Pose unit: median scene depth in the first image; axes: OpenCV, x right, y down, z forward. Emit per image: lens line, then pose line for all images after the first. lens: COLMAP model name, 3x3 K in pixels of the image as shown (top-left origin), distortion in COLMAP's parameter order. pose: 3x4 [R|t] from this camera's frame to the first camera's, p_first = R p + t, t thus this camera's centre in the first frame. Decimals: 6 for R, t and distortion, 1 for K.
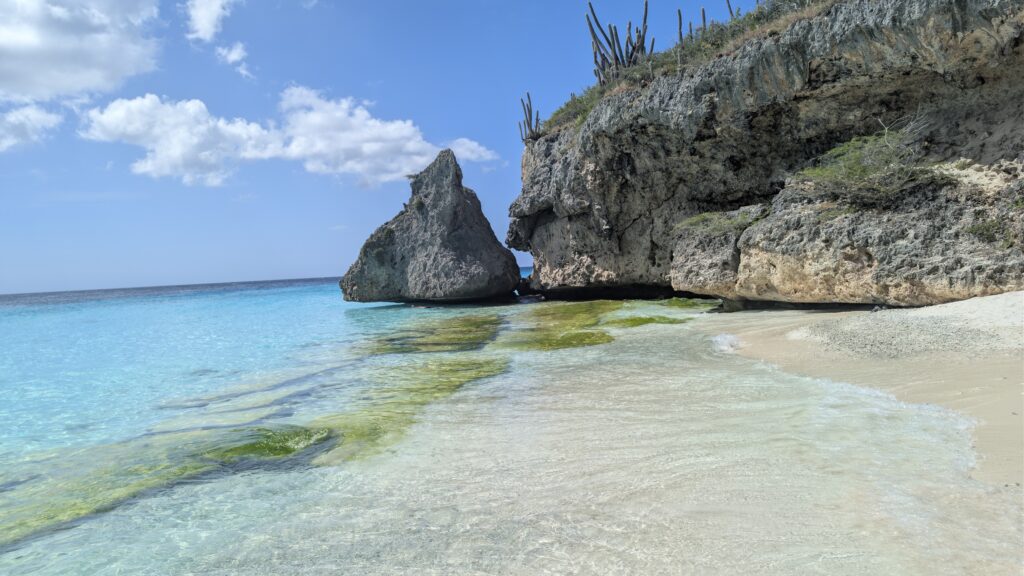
lens RADIAL K [[729.5, 0, 512.7], [0, 729.5, 287.9], [0, 0, 1]] dist [0.039466, -0.004972]
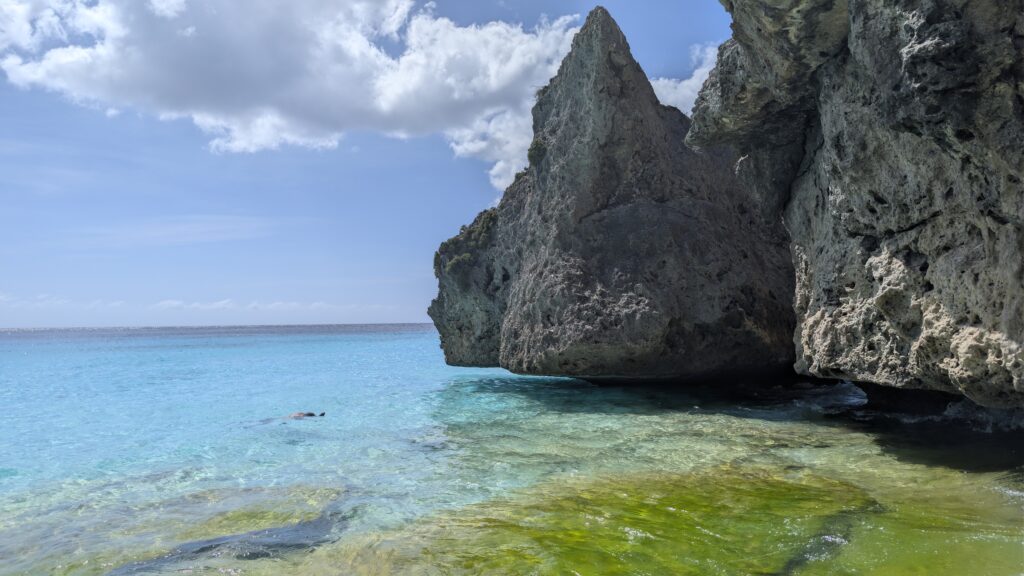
lens RADIAL K [[729.5, 0, 505.3], [0, 729.5, 294.6], [0, 0, 1]] dist [0.039466, -0.004972]
pose [[0.790225, 0.021260, -0.612448, 0.126841], [-0.048496, 0.998433, -0.027914, -0.017087], [0.610895, 0.051760, 0.790018, 0.663956]]
